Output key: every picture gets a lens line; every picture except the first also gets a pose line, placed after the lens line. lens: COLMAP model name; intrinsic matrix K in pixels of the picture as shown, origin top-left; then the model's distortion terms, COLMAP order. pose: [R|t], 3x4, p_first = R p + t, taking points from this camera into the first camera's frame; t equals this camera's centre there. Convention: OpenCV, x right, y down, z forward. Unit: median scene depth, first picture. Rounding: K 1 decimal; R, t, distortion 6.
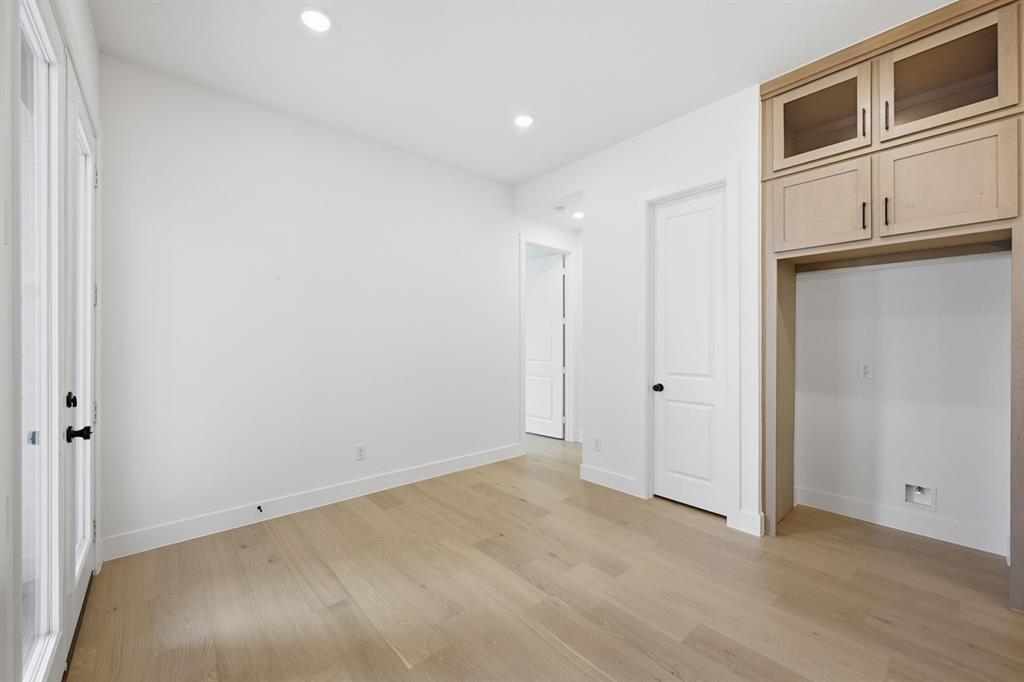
lens RADIAL K [[409.3, 0, 513.3], [0, 409.3, 339.9], [0, 0, 1]] dist [0.001002, 0.000041]
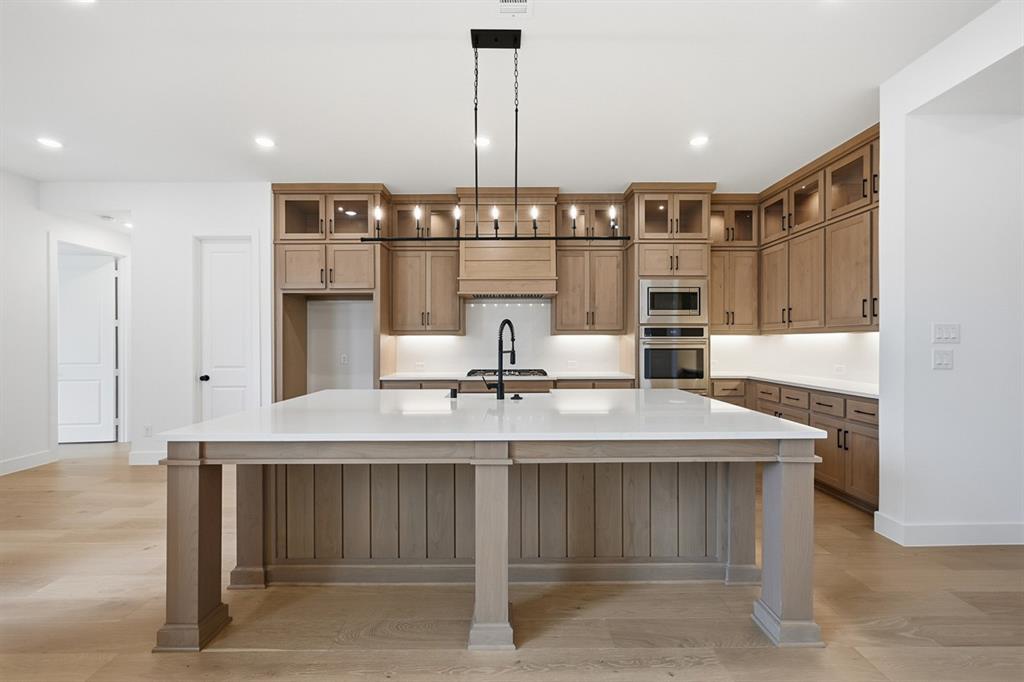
lens RADIAL K [[405.8, 0, 513.4], [0, 405.8, 341.2], [0, 0, 1]] dist [0.000502, 0.000078]
pose [[0.656703, -0.000556, 0.754149, 0.020480], [0.000850, 1.000000, -0.000003, -0.002451], [-0.754149, 0.000643, 0.656703, -0.680994]]
